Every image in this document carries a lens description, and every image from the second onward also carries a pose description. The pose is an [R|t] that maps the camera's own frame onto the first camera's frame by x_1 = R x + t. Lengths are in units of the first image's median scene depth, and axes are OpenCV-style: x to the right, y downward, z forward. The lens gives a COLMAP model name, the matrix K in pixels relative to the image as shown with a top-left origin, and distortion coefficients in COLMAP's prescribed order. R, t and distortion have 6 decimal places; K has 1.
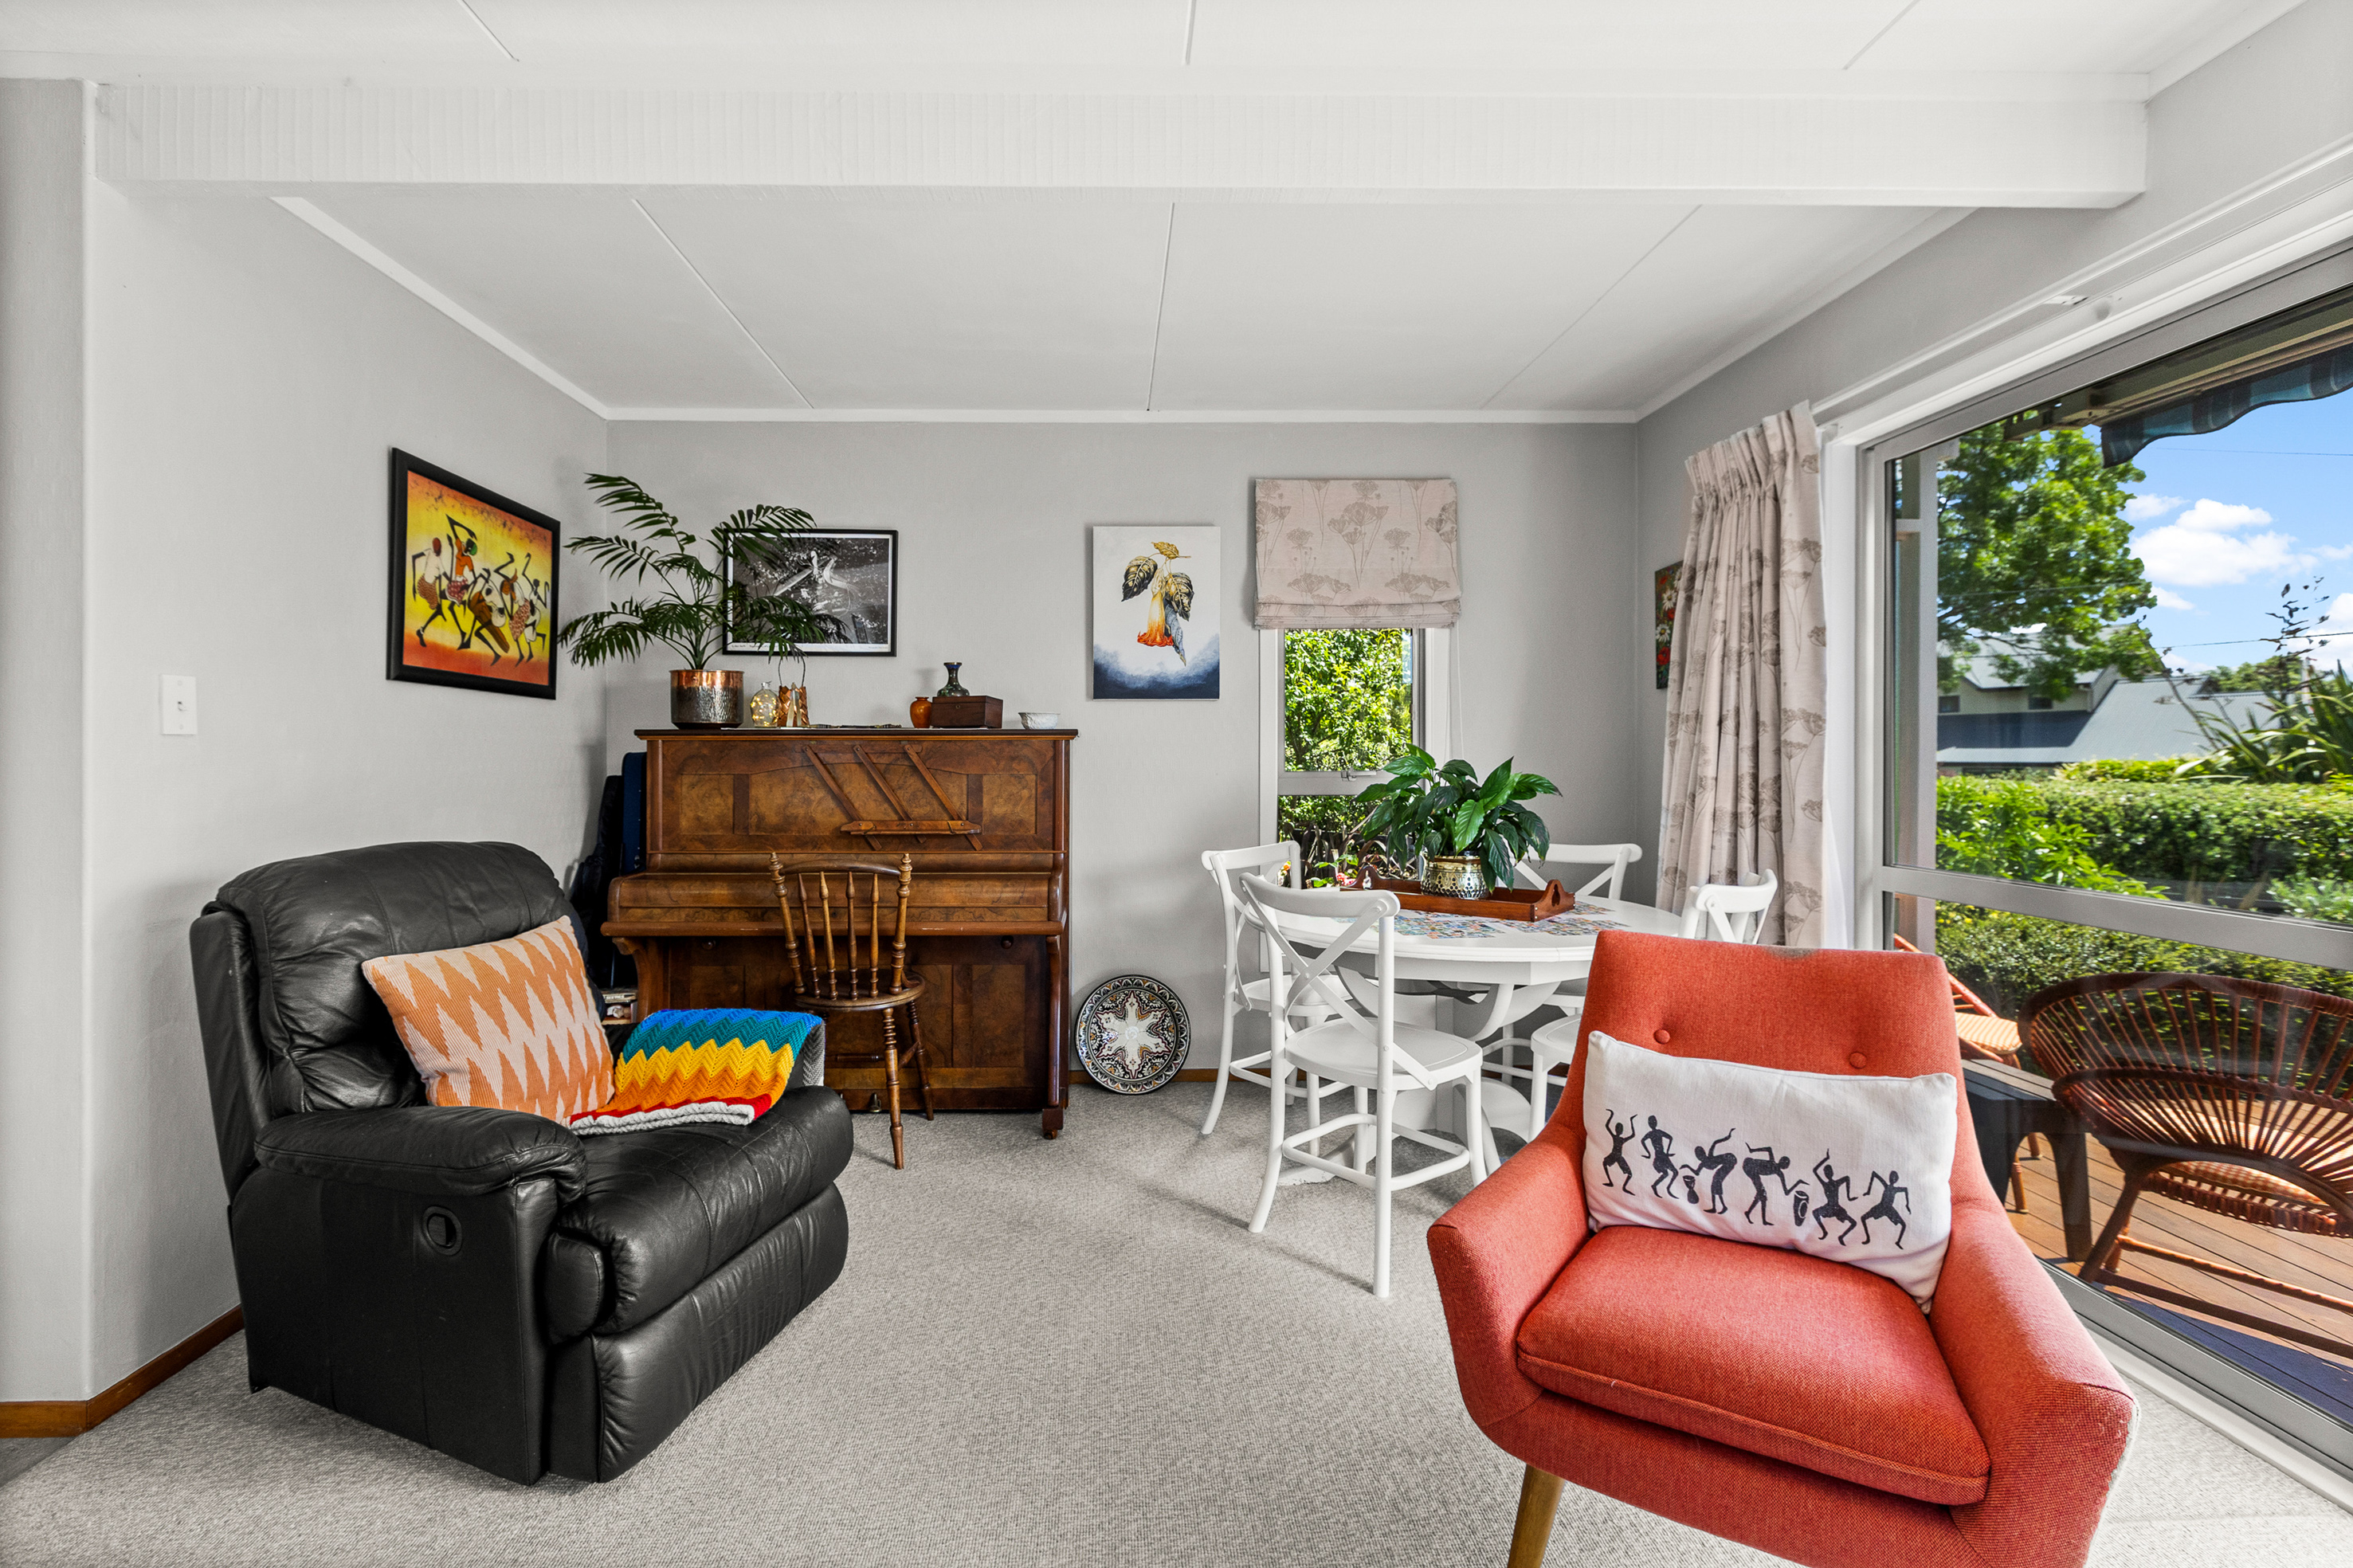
lens RADIAL K [[1050.4, 0, 1162.3], [0, 1050.4, 769.9], [0, 0, 1]] dist [0.001205, -0.000416]
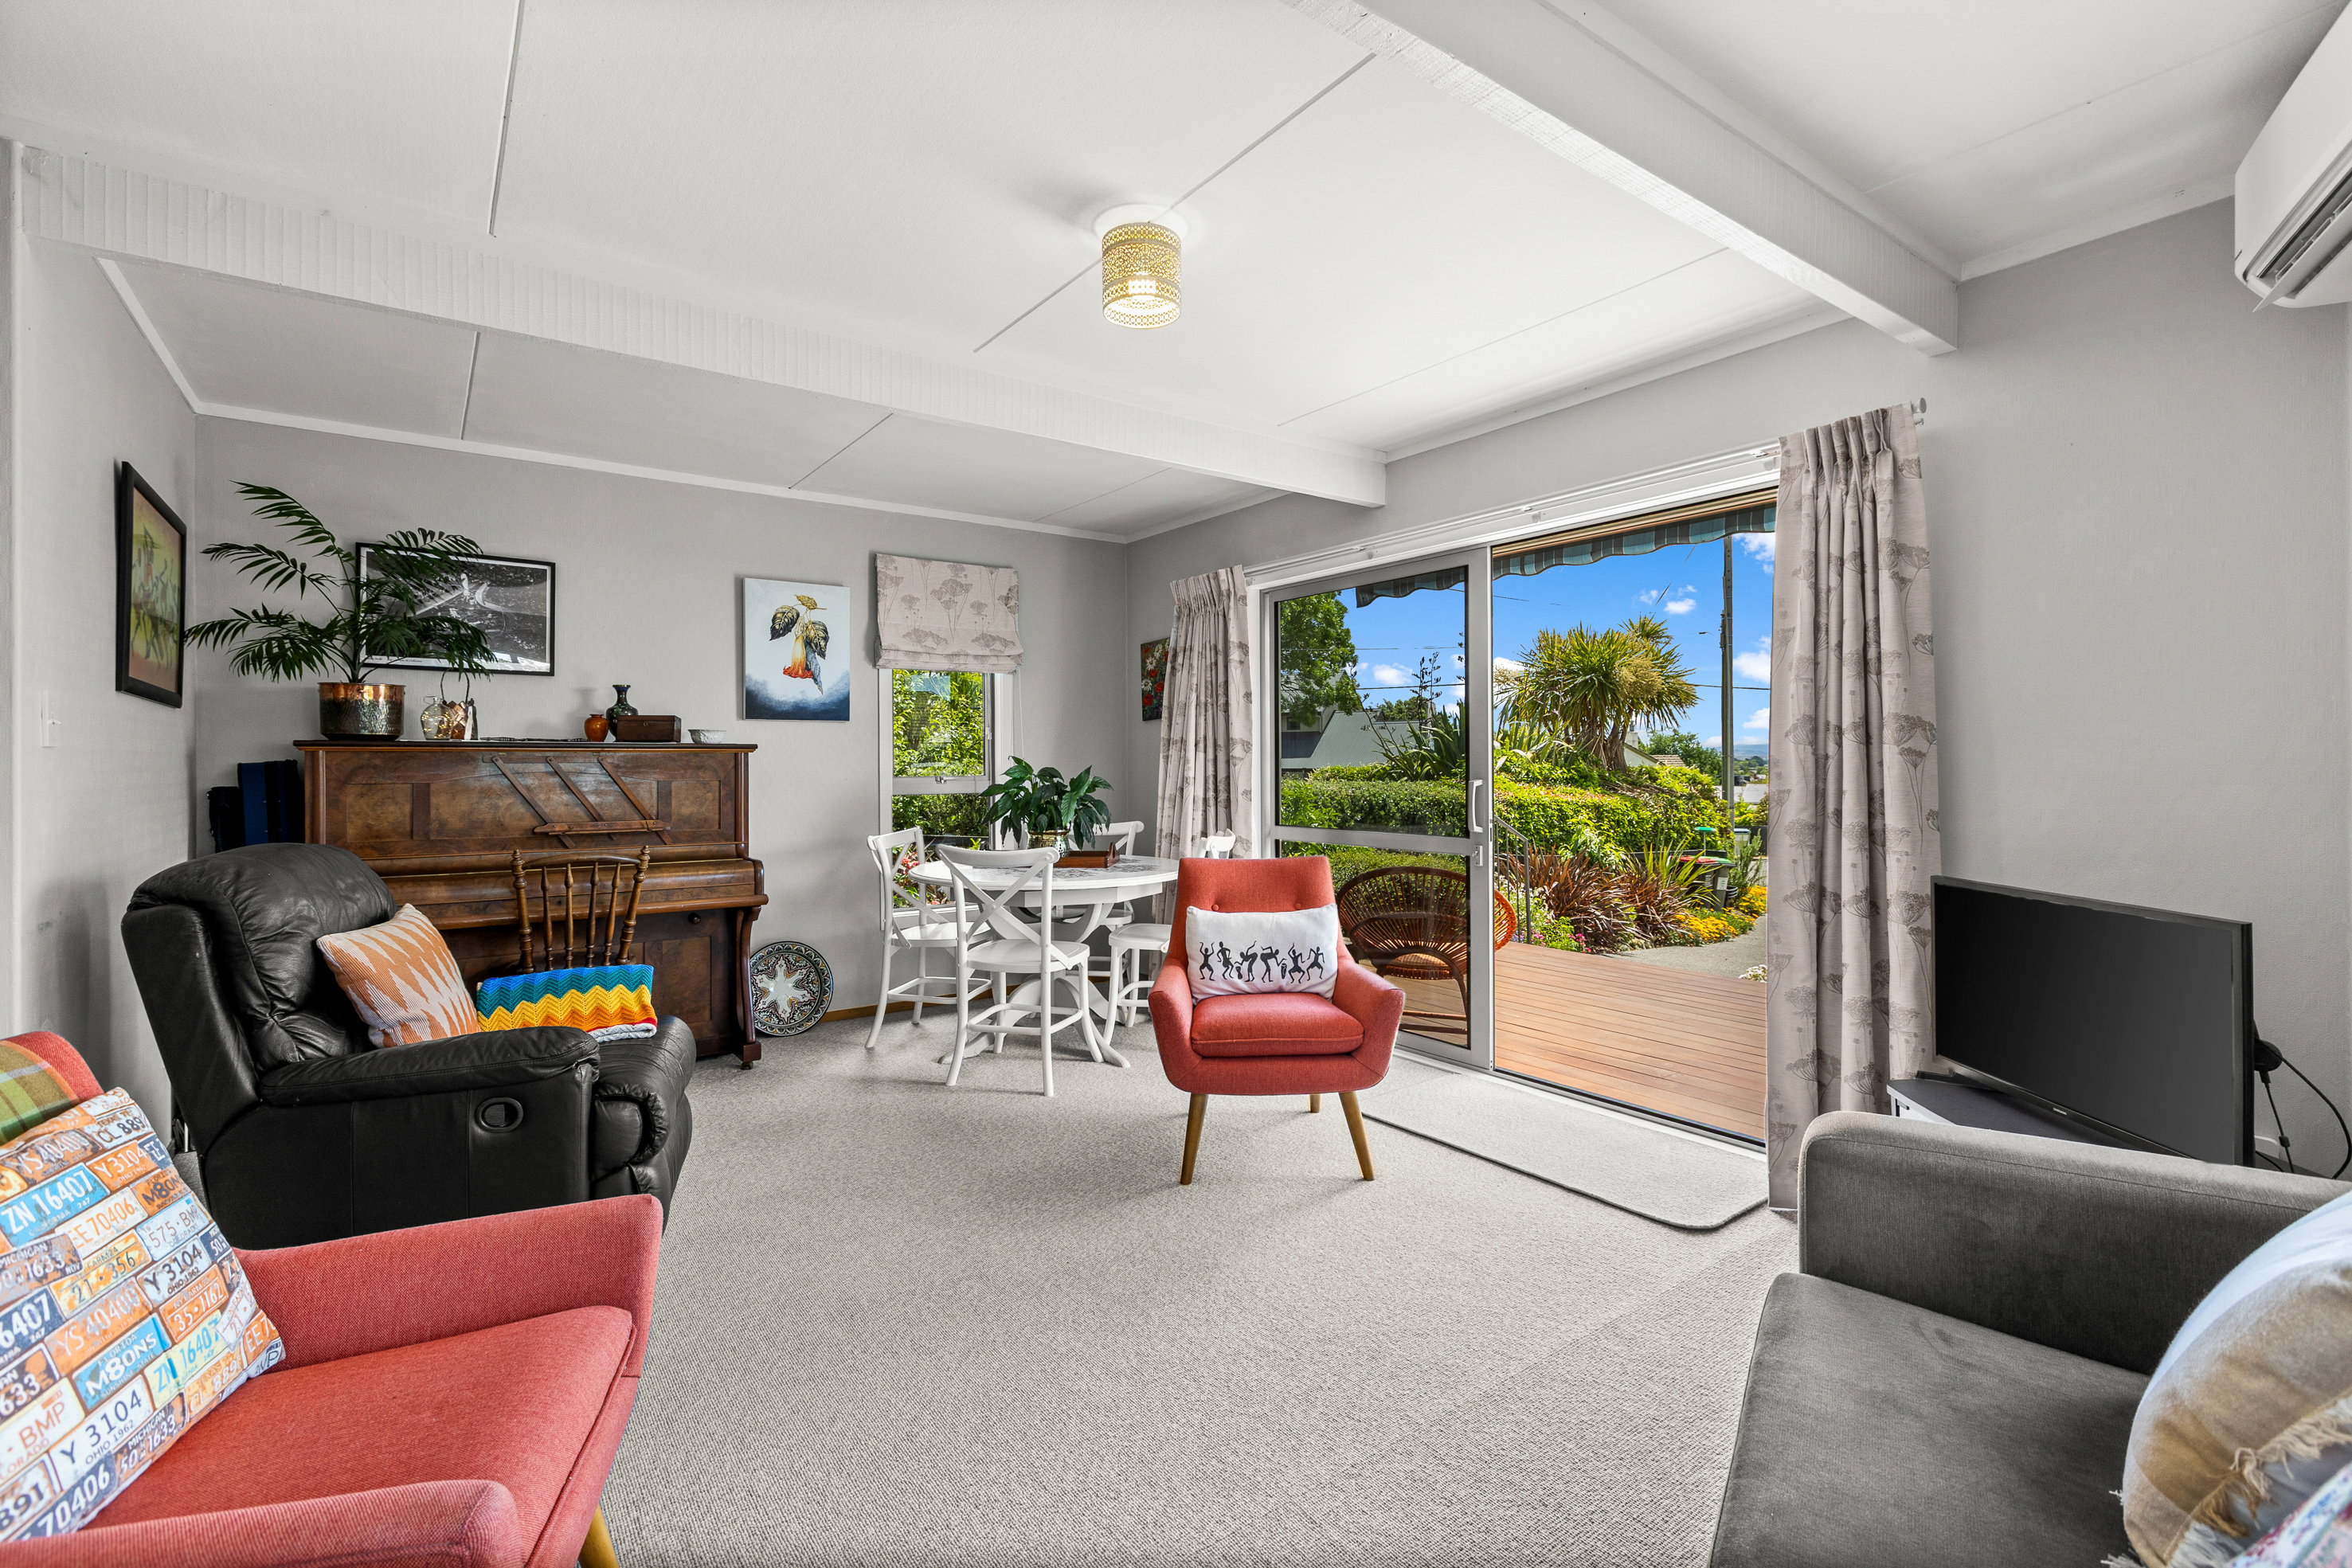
lens RADIAL K [[1049.9, 0, 1177.1], [0, 1049.9, 778.7], [0, 0, 1]] dist [0.001205, -0.000416]
pose [[0.828643, -0.008866, 0.559707, -0.364161], [0.009020, 0.999956, 0.002486, 0.003874], [-0.559705, 0.002989, 0.828687, -0.315307]]
